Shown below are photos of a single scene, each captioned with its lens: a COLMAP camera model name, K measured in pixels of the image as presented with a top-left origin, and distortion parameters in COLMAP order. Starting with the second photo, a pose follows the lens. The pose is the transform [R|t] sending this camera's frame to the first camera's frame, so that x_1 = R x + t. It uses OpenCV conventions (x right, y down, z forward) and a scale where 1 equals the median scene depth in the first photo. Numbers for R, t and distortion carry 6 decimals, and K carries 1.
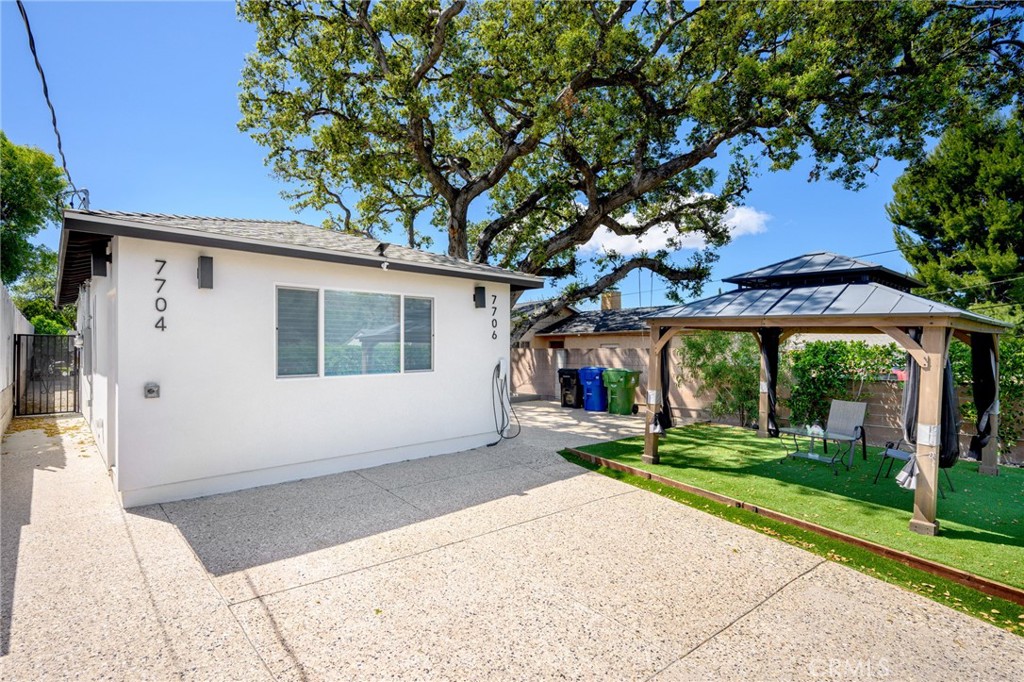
lens RADIAL K [[457.0, 0, 510.1], [0, 457.0, 334.6], [0, 0, 1]] dist [0.001215, -0.001993]
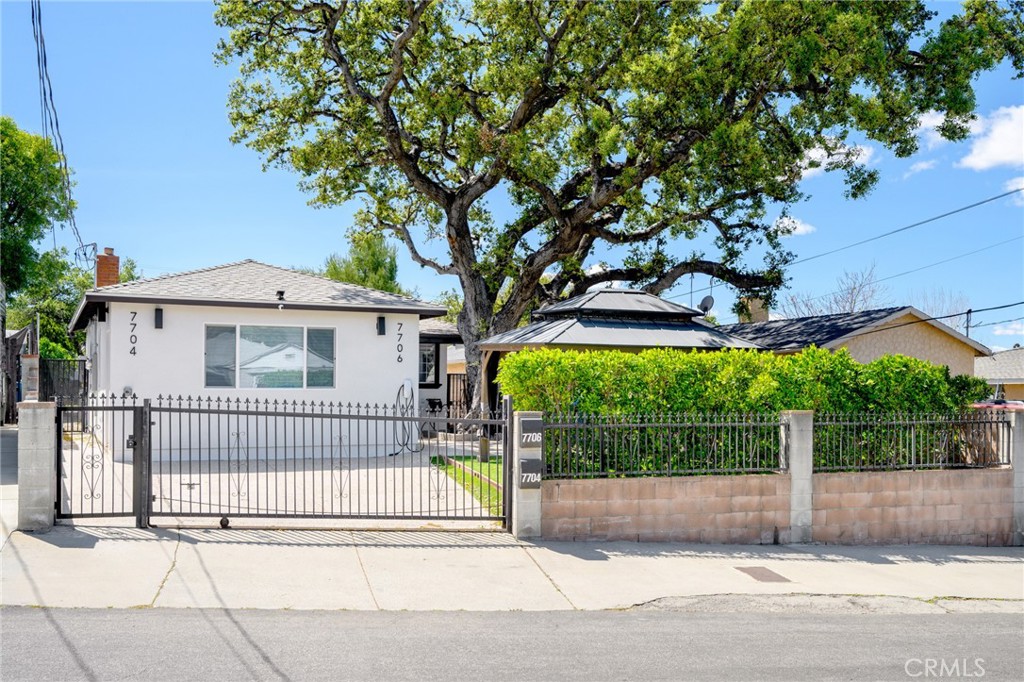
lens RADIAL K [[736.5, 0, 513.0], [0, 736.5, 346.2], [0, 0, 1]] dist [0.004933, 0.001335]
pose [[0.973760, -0.005790, -0.227503, 0.442025], [0.001227, 0.999795, -0.020194, 0.005120], [0.227573, 0.019385, 0.973568, -0.480175]]
